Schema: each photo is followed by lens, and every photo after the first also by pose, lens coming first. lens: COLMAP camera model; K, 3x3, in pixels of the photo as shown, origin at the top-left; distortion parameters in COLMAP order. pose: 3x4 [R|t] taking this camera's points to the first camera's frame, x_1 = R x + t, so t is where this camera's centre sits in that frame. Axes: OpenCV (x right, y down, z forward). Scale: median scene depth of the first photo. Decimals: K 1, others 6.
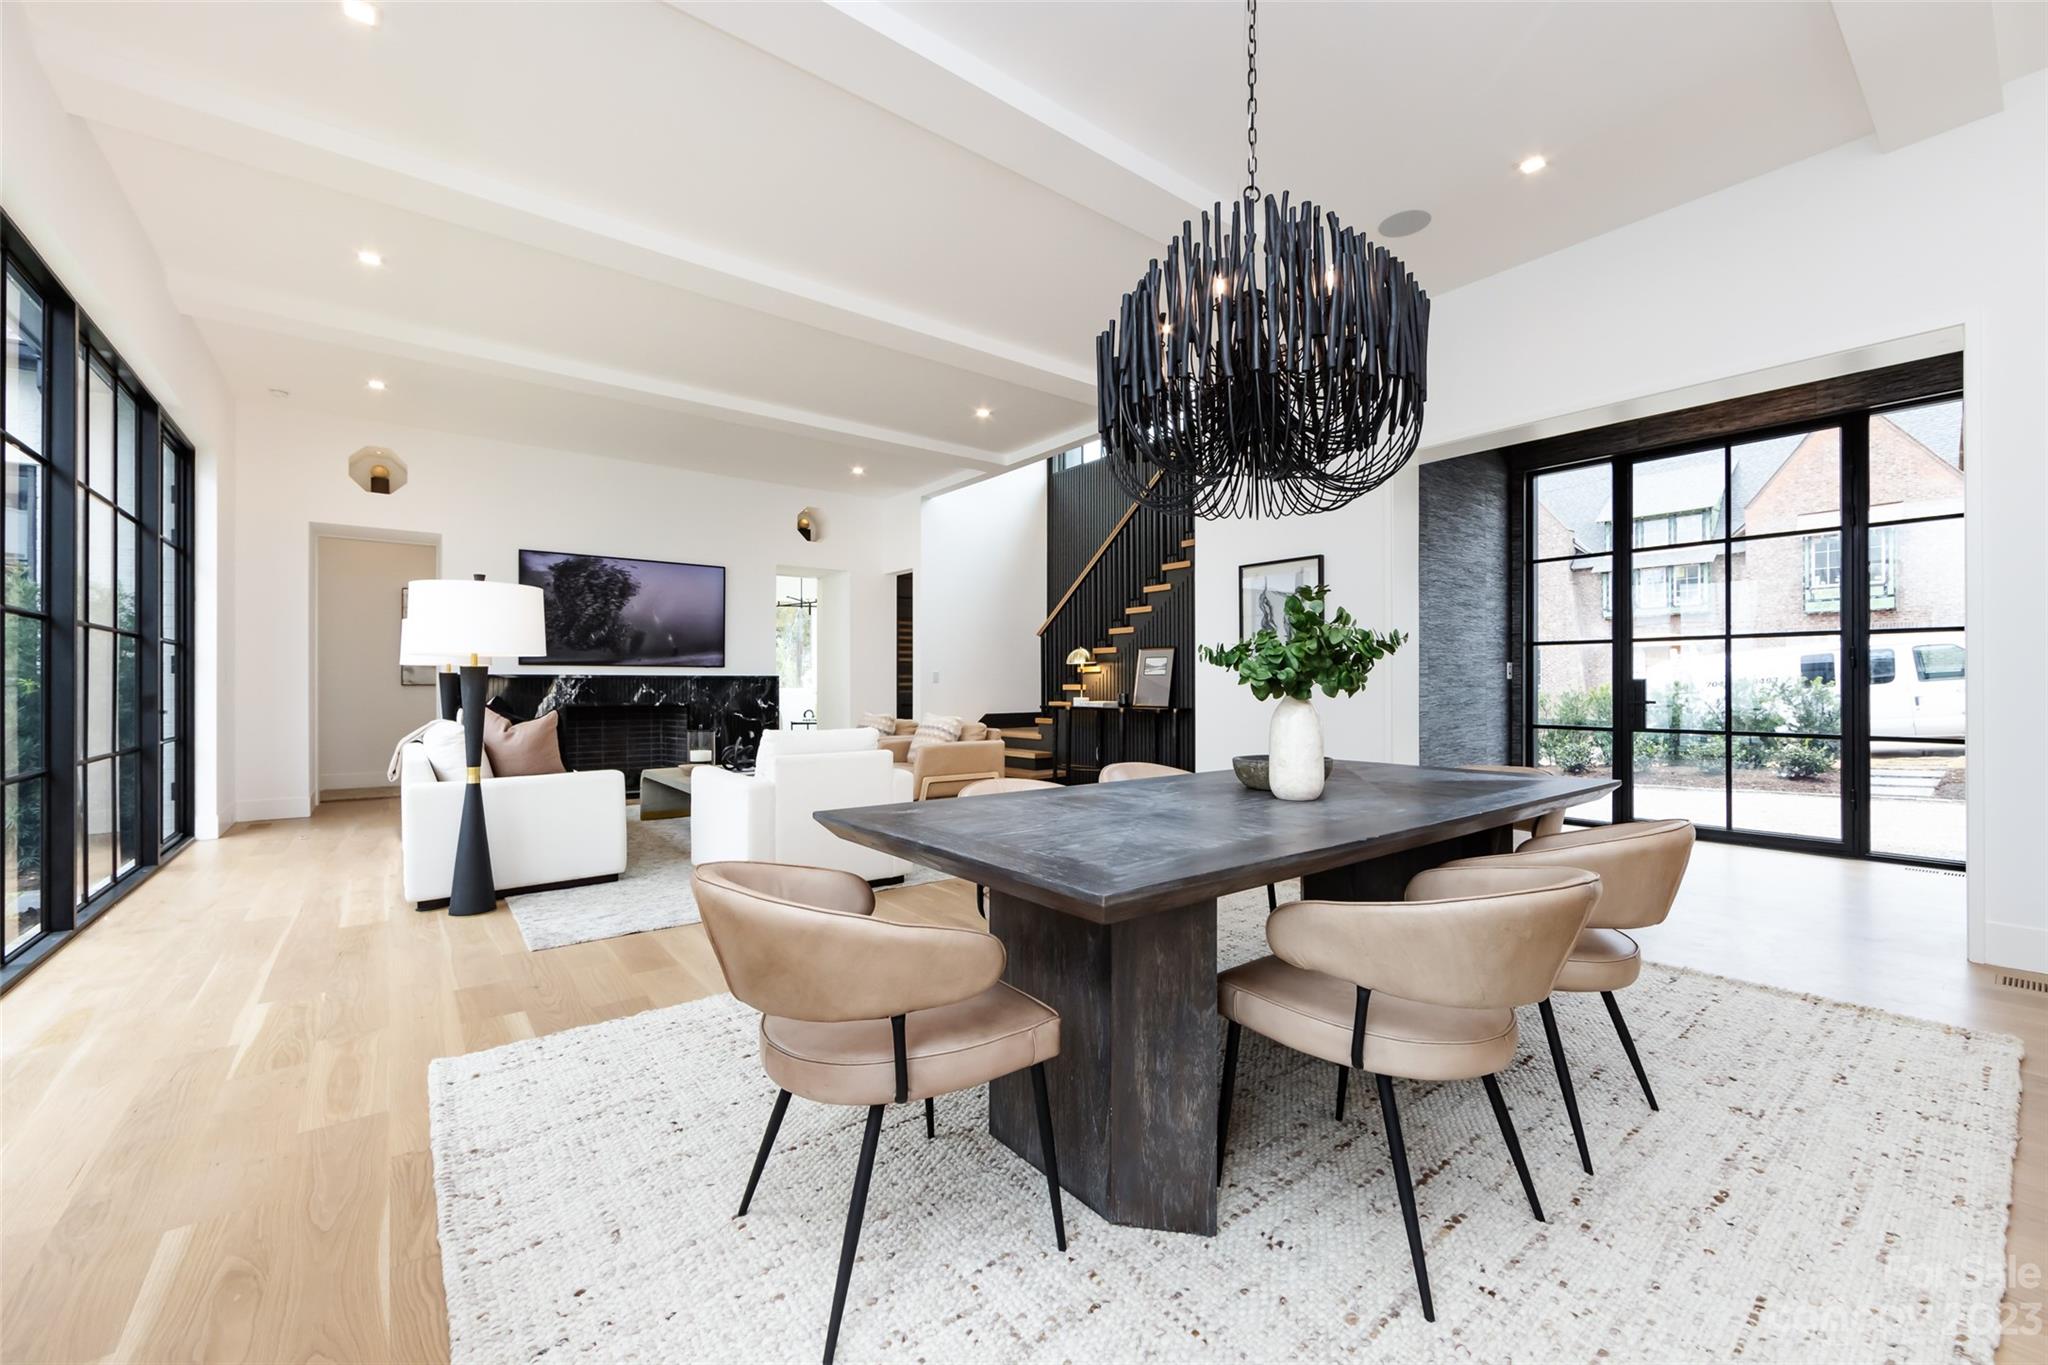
lens RADIAL K [[809.6, 0, 1029.2], [0, 809.6, 682.9], [0, 0, 1]] dist [-0.003985, -0.000814]
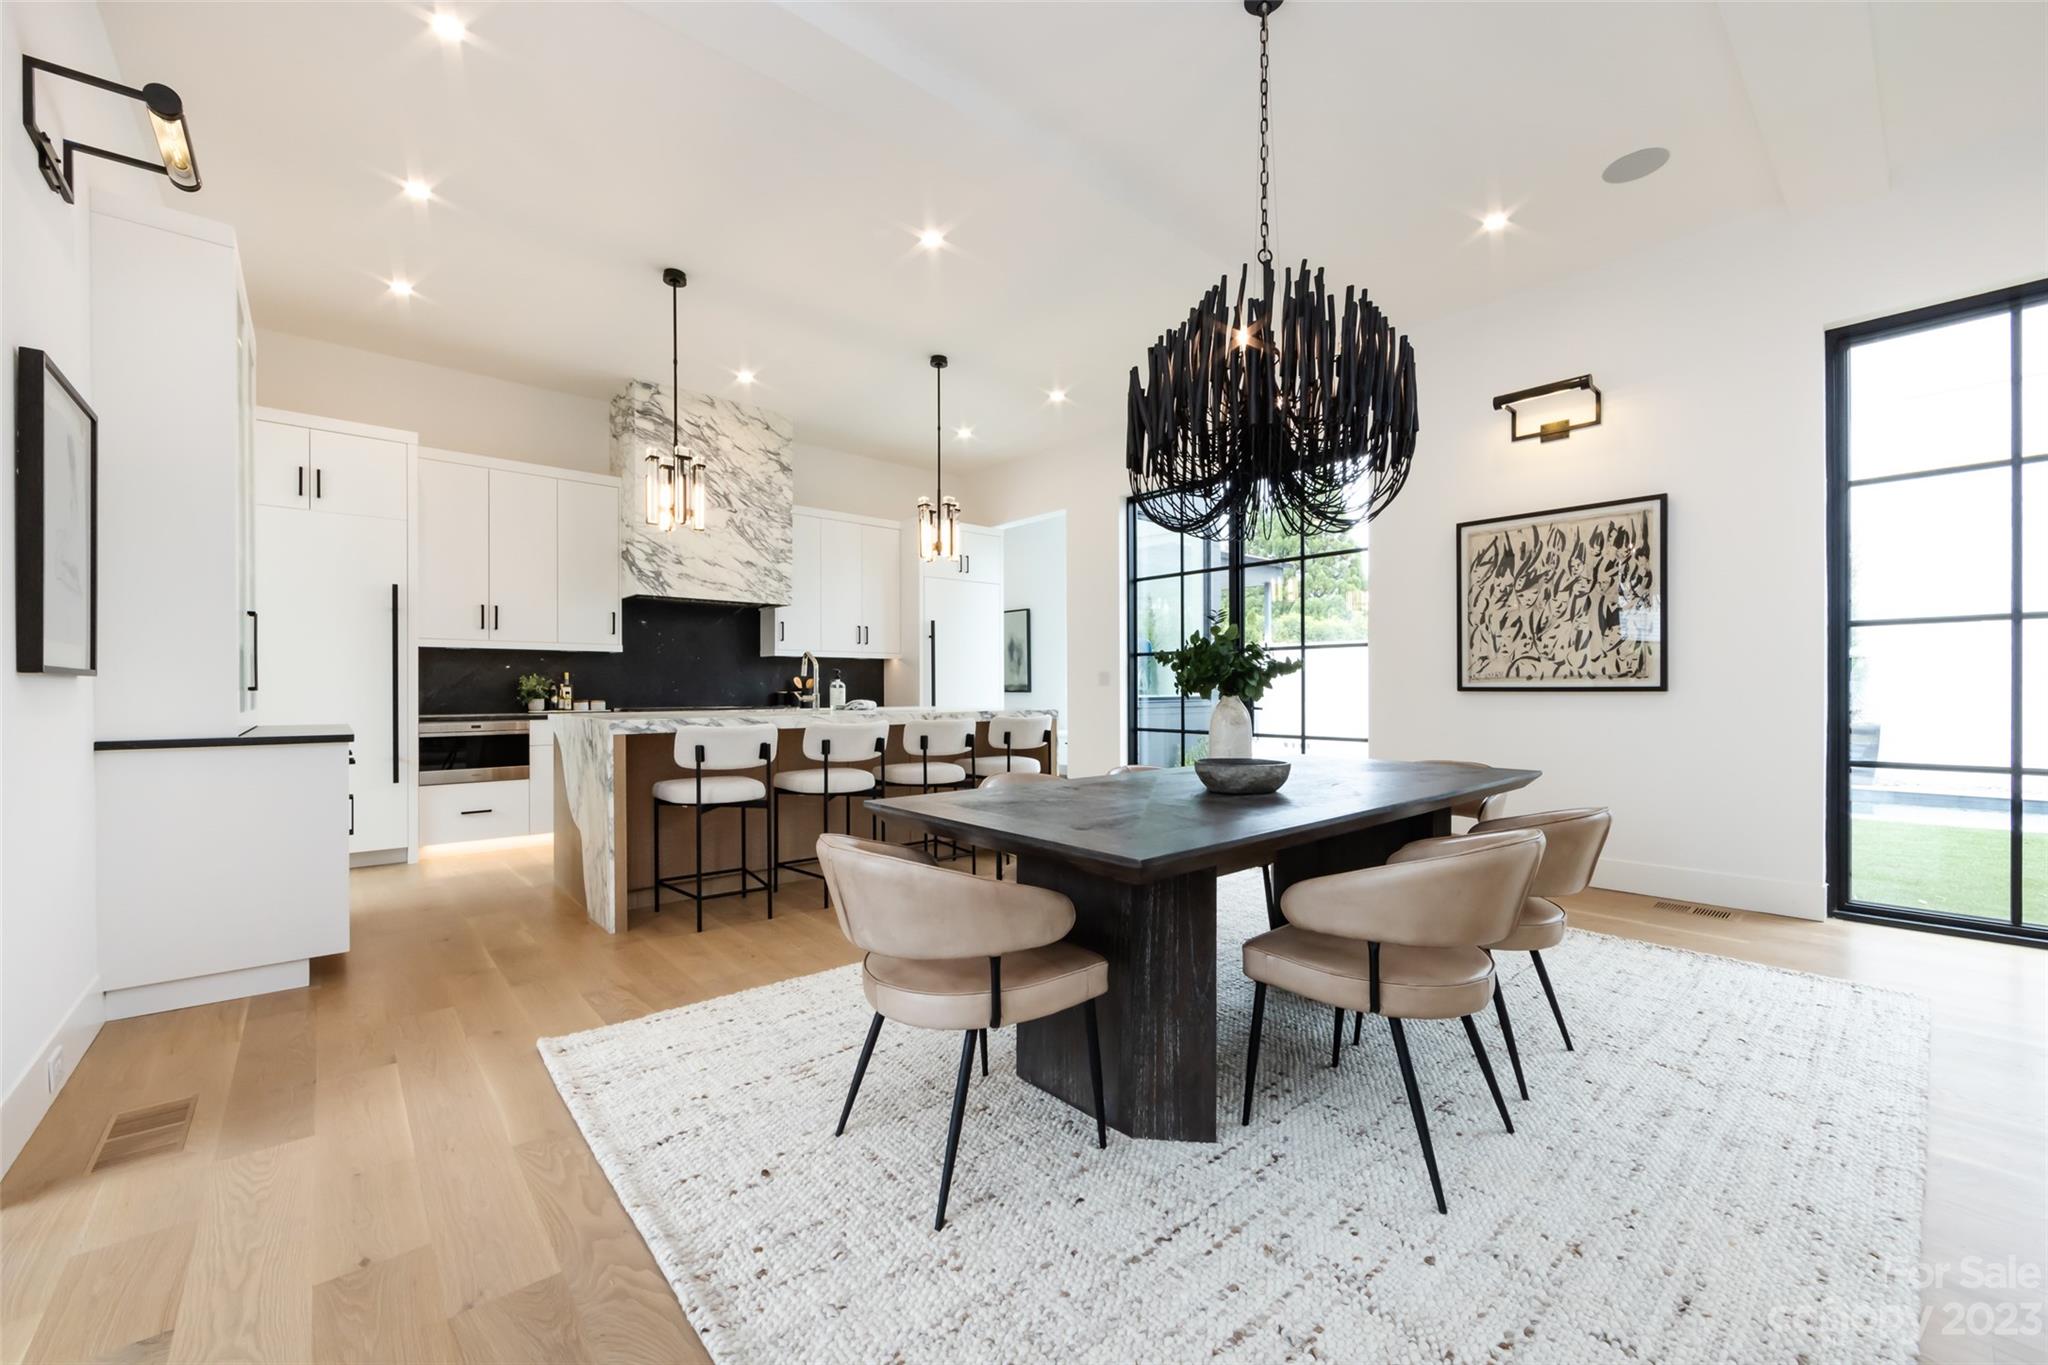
lens RADIAL K [[809.6, 0, 1028.6], [0, 809.6, 694.2], [0, 0, 1]] dist [-0.003985, -0.000814]
pose [[-0.997973, 0.005640, -0.063390, 0.198458], [0.005267, 0.999968, 0.006042, 0.000635], [0.063423, 0.005696, -0.997971, 0.607318]]
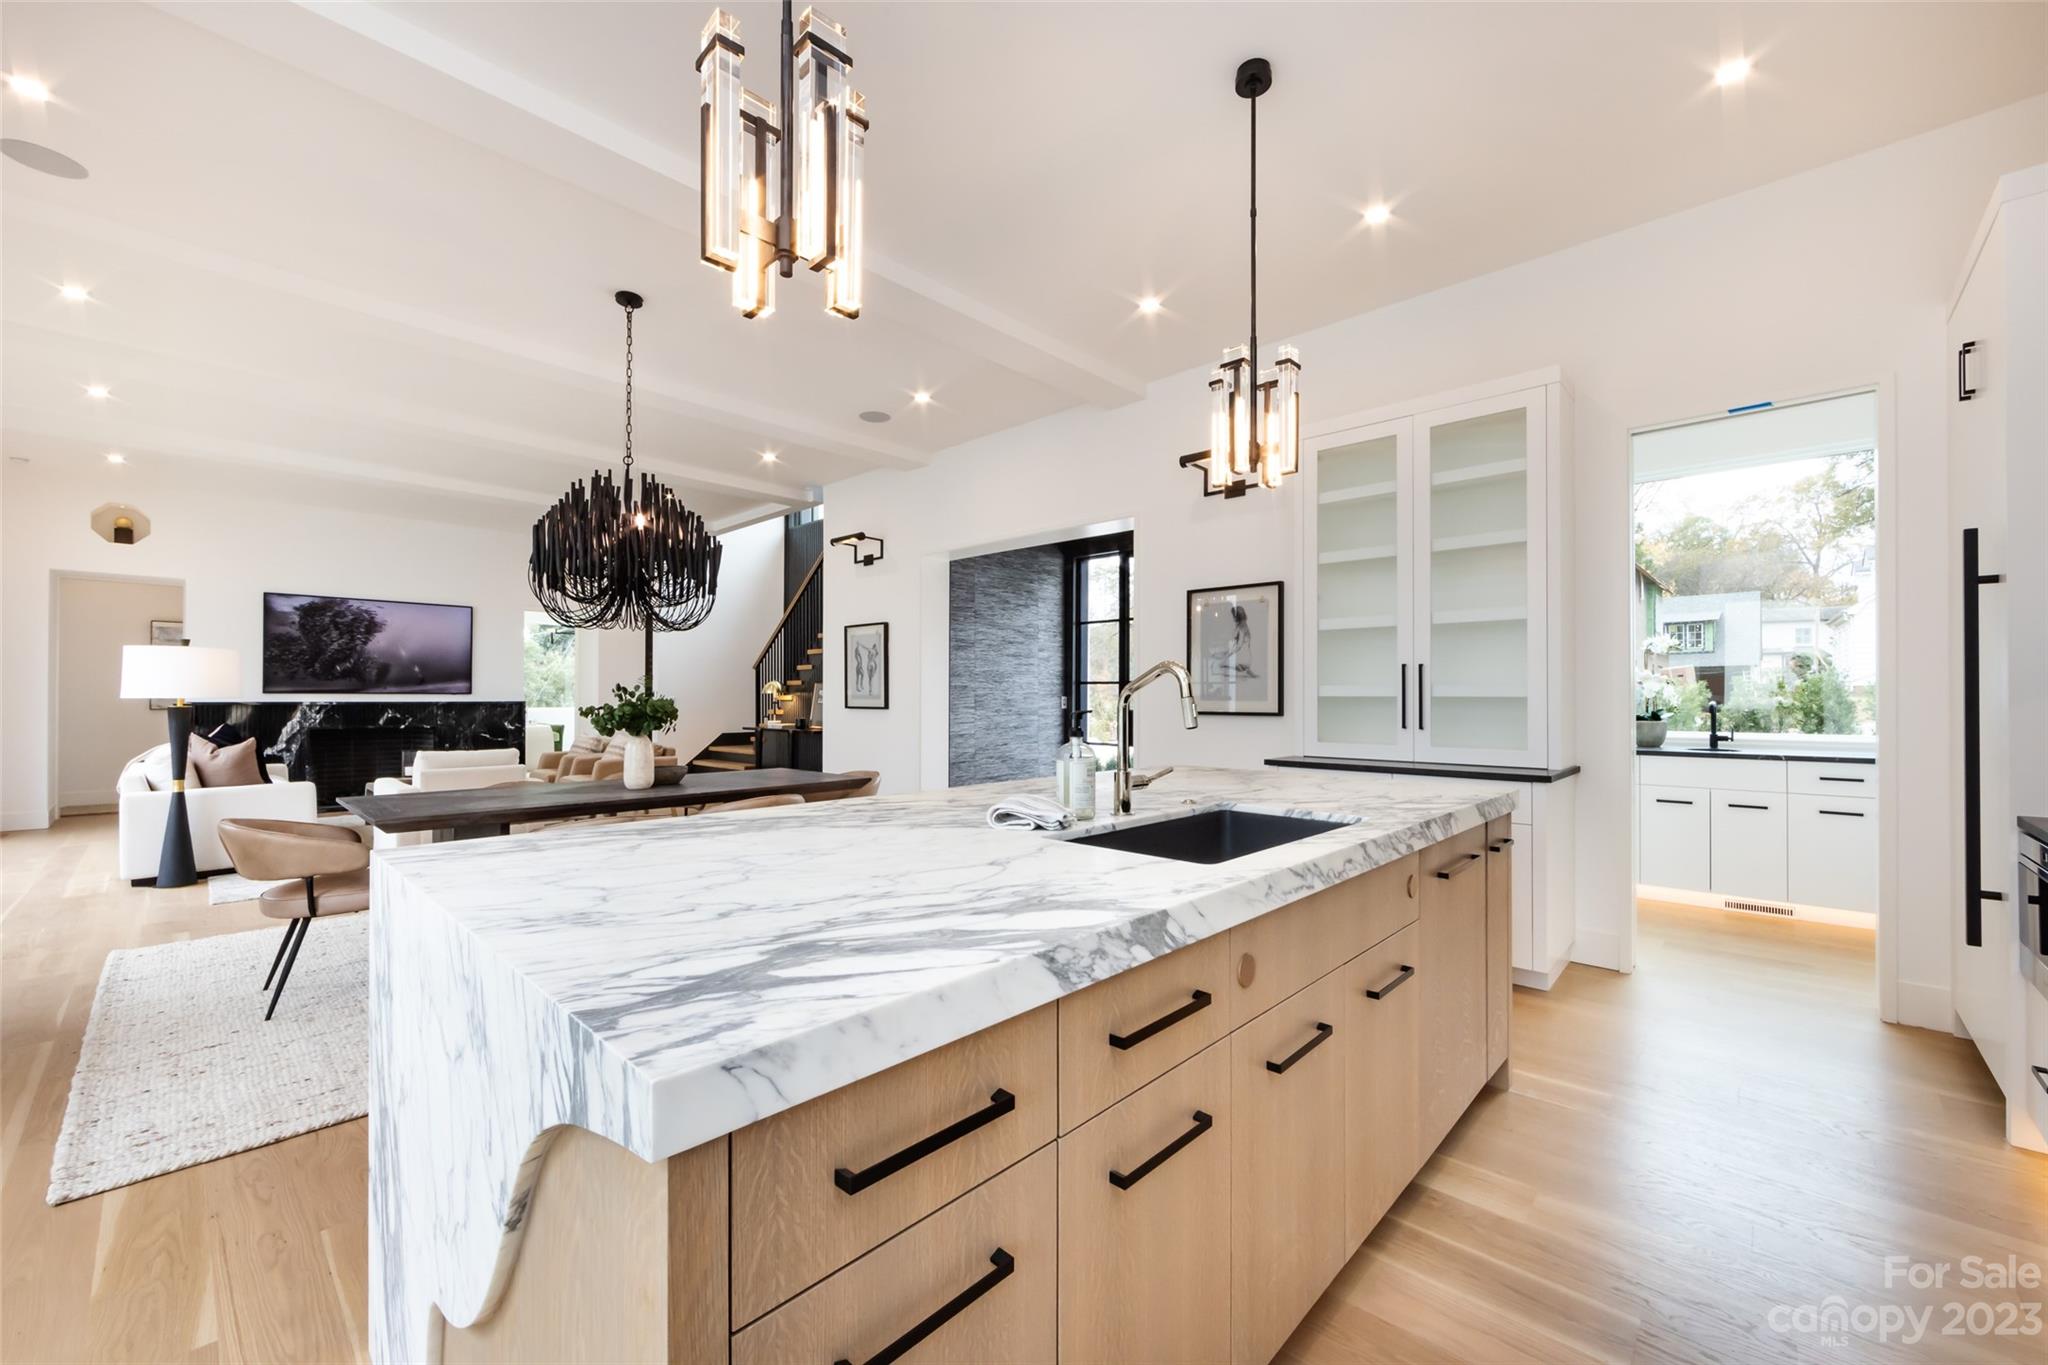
lens RADIAL K [[809.6, 0, 1035.0], [0, 809.6, 691.2], [0, 0, 1]] dist [-0.003985, -0.000814]
pose [[0.989029, 0.003182, 0.147689, 0.276813], [-0.002356, 0.999981, -0.005765, -0.020914], [-0.147705, 0.005353, 0.989017, -0.285981]]
